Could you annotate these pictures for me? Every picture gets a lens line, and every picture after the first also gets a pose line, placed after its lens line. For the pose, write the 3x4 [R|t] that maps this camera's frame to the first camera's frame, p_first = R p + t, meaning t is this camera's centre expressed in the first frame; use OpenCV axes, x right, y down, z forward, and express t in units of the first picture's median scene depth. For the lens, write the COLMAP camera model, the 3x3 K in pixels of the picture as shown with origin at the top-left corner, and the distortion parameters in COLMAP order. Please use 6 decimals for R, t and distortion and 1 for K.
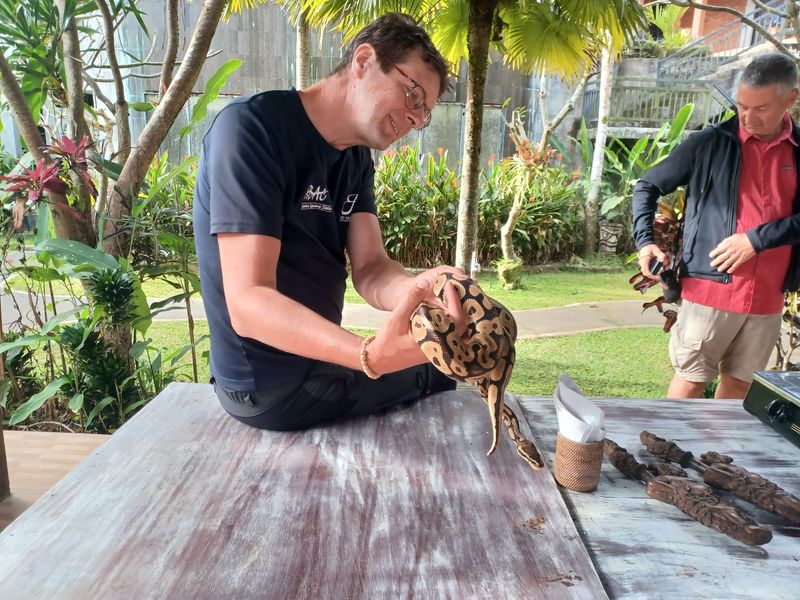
lens RADIAL K [[564.7, 0, 403.8], [0, 564.7, 302.2], [0, 0, 1]] dist [0.045784, -0.018923]
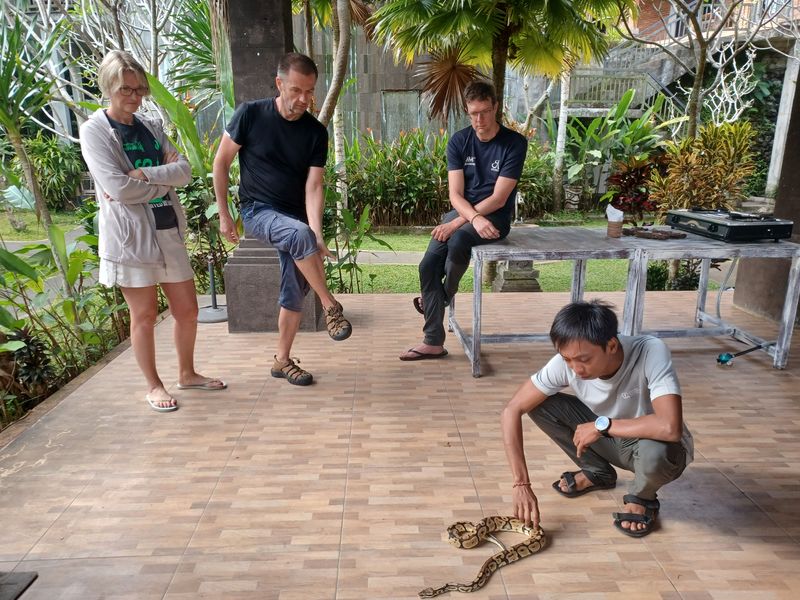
lens RADIAL K [[564.7, 0, 403.8], [0, 564.7, 302.5], [0, 0, 1]] dist [0.045784, -0.018923]
pose [[0.995398, -0.049726, 0.081910, -0.126677], [0.046989, 0.998282, 0.035010, 0.057765], [-0.083511, -0.031000, 0.996025, -0.231538]]
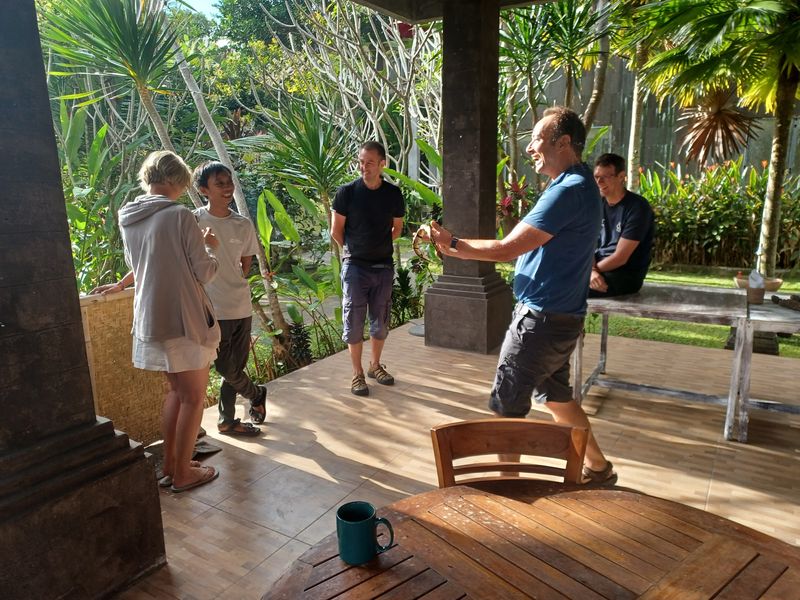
lens RADIAL K [[564.7, 0, 417.5], [0, 564.7, 288.6], [0, 0, 1]] dist [0.045784, -0.018923]
pose [[0.877952, 0.046140, -0.476520, 0.014031], [-0.066320, 0.997470, -0.025607, 0.049474], [0.474133, 0.054084, 0.878791, -0.280778]]
